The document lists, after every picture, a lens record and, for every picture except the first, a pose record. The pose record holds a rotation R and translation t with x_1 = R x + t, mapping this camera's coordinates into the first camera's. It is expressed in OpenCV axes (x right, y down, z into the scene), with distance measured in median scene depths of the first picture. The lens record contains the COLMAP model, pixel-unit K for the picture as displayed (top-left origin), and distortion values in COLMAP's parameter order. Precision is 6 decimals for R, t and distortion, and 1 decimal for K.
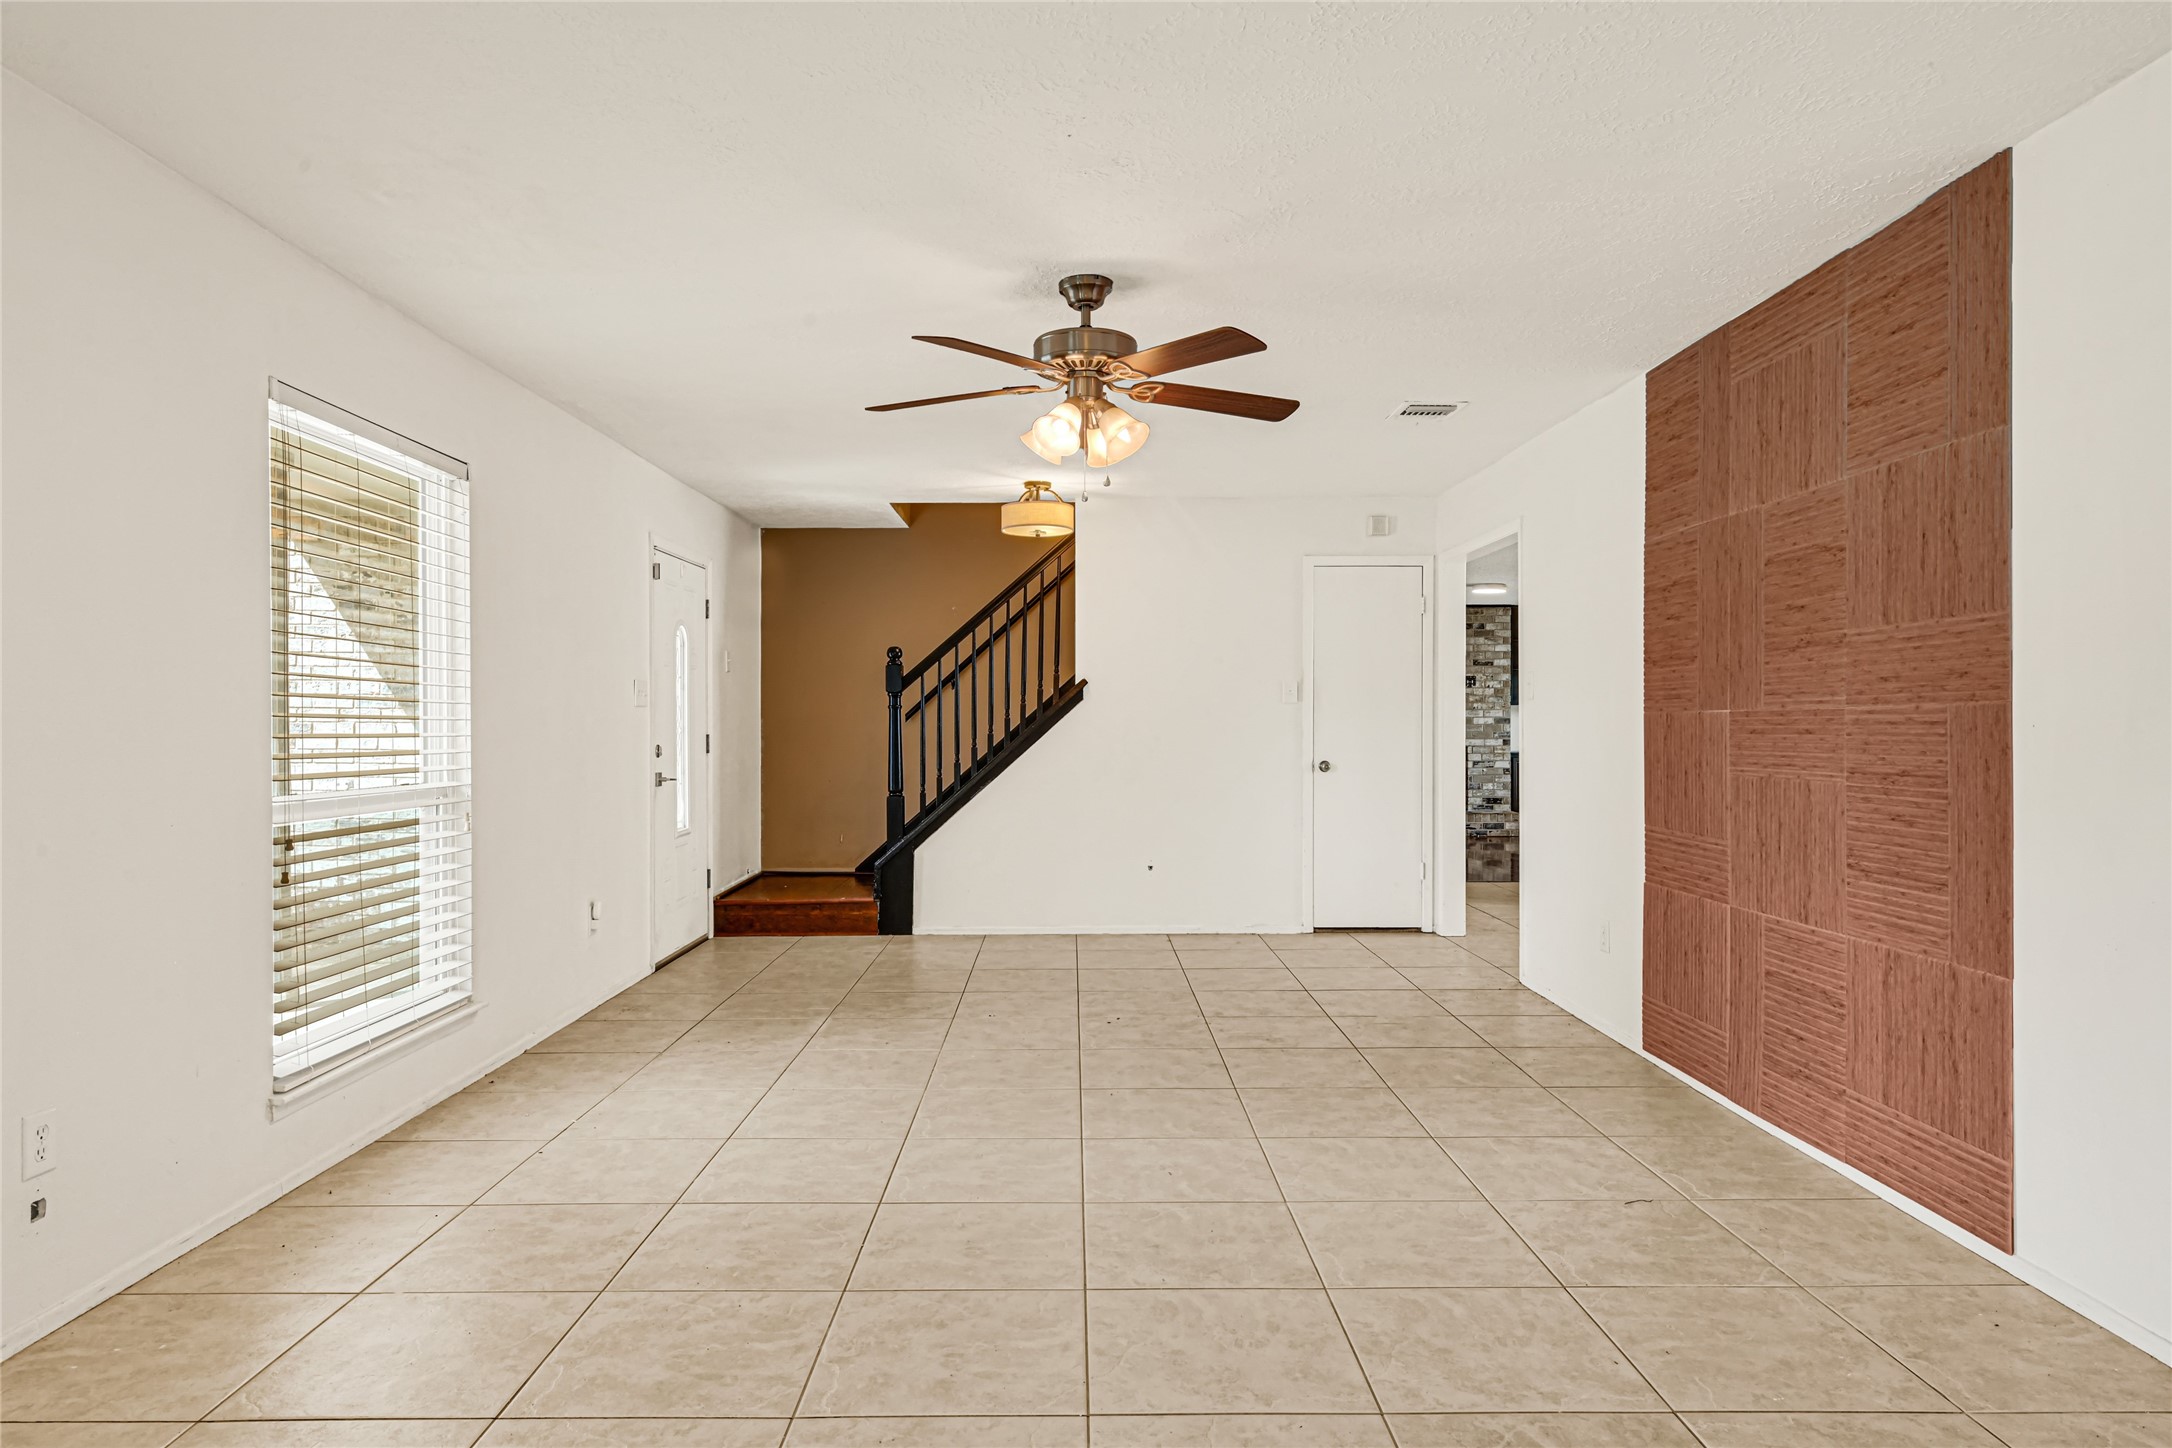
lens RADIAL K [[1299.3, 0, 1076.7], [0, 1299.3, 727.0], [0, 0, 1]] dist [0.001626, 0.000252]
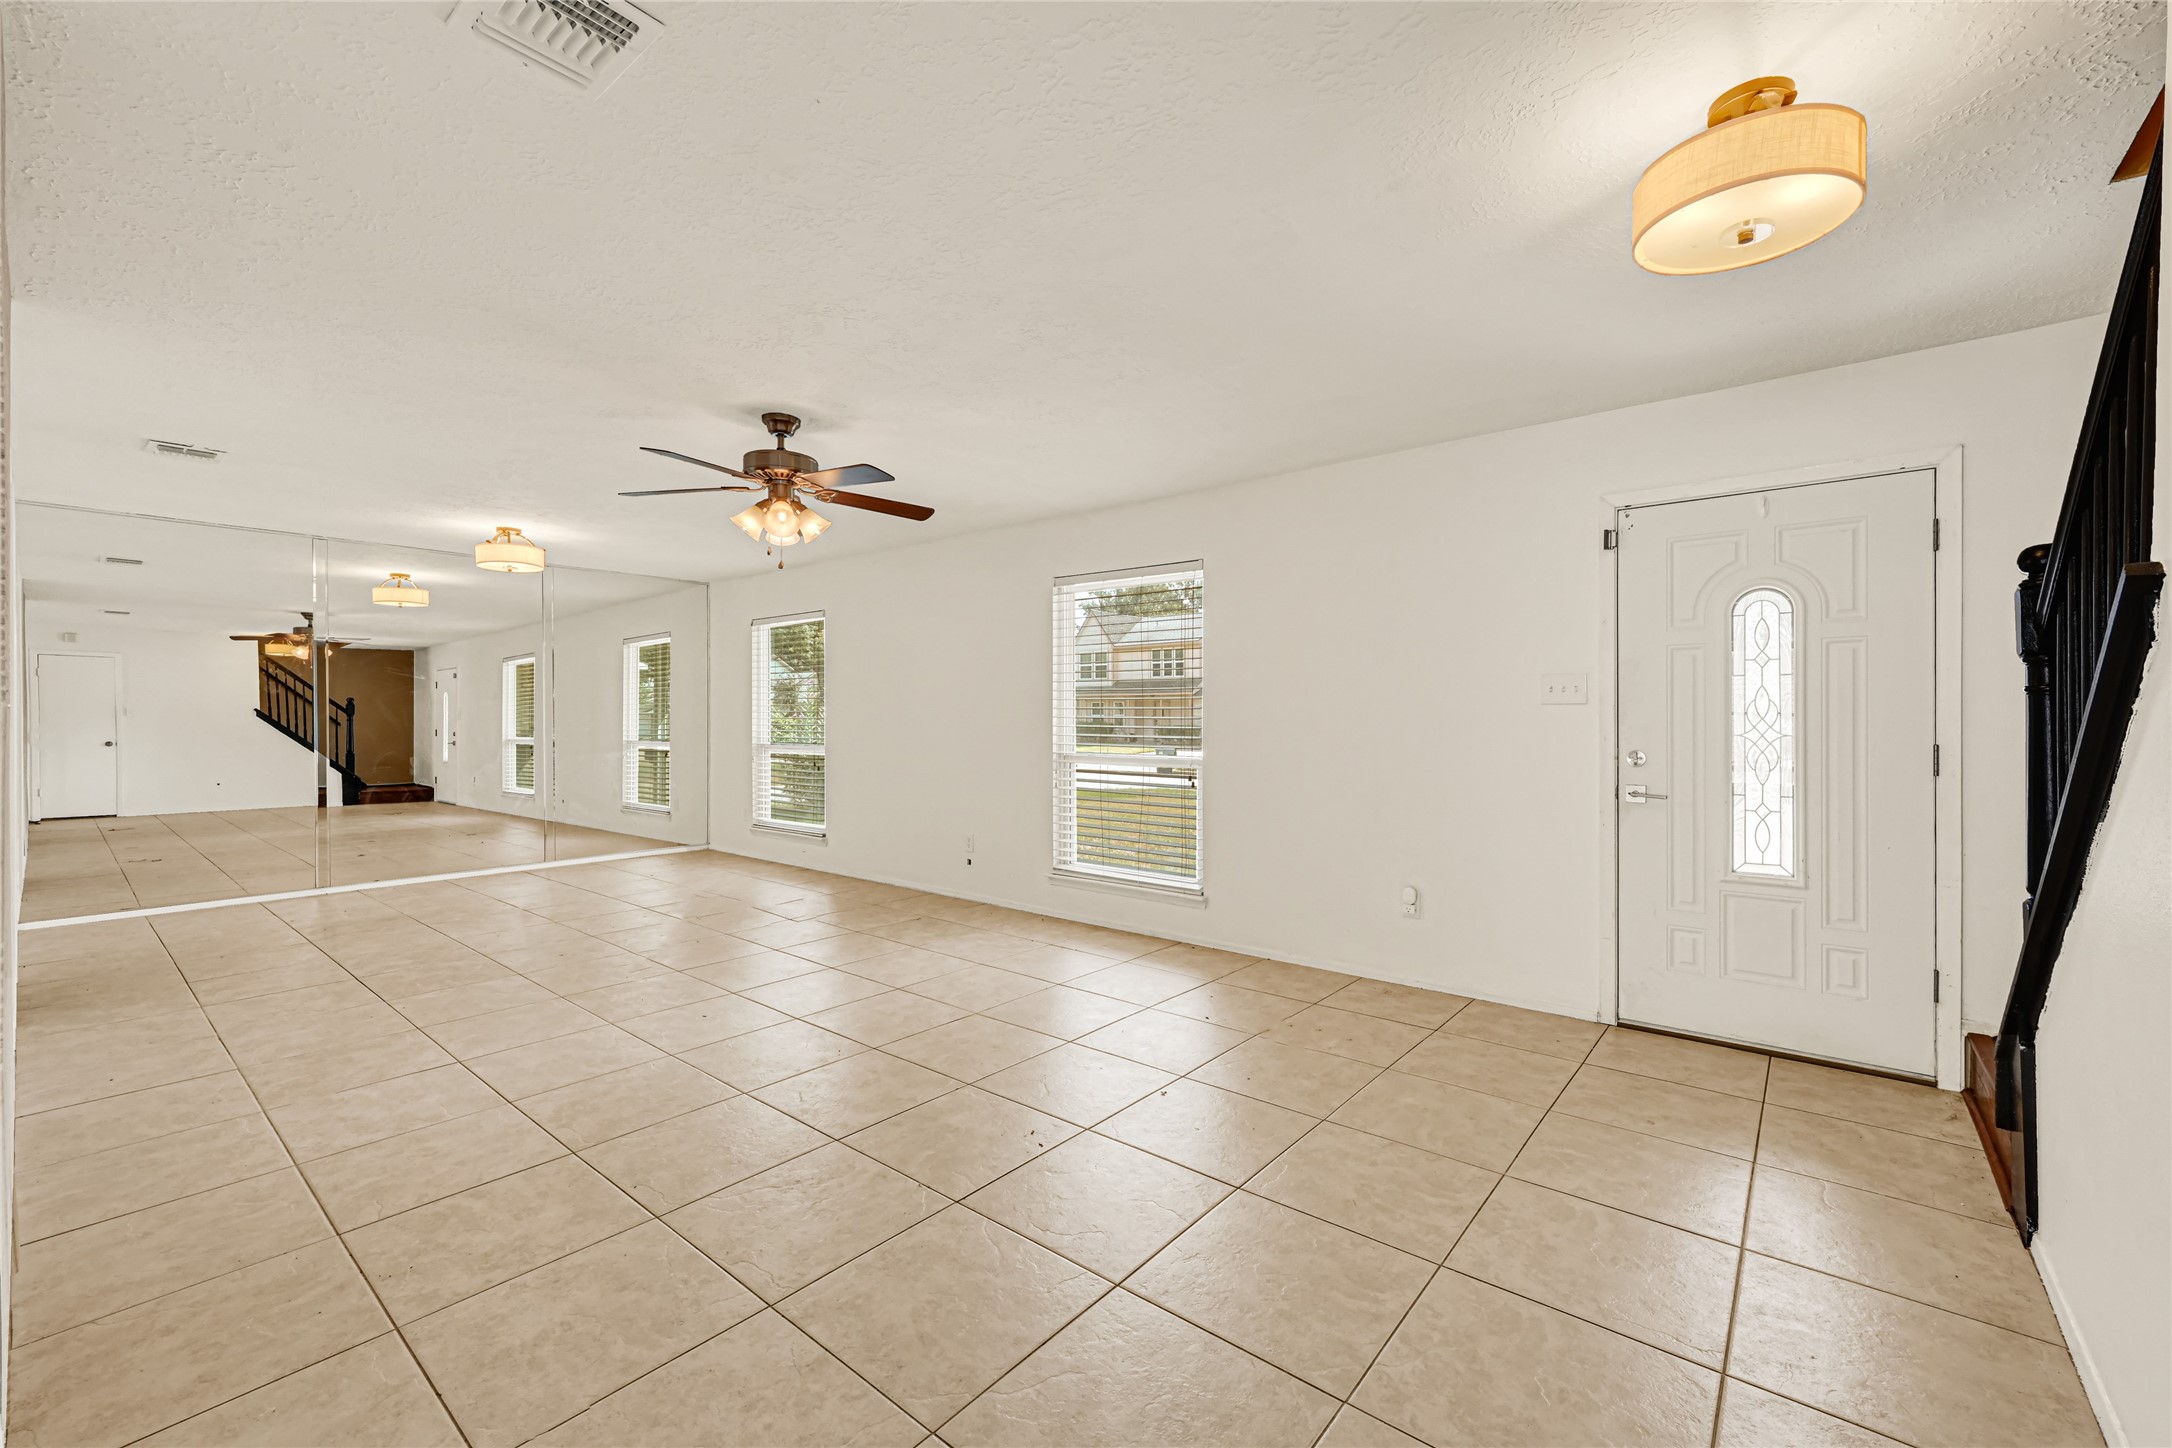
lens RADIAL K [[880.1, 0, 1092.0], [0, 880.1, 720.7], [0, 0, 1]] dist [-0.000218, -0.000017]
pose [[-0.637331, 0.001437, -0.770588, 0.519837], [-0.004191, 0.999977, 0.005331, -0.010416], [0.770578, 0.006627, -0.637311, 1.809913]]
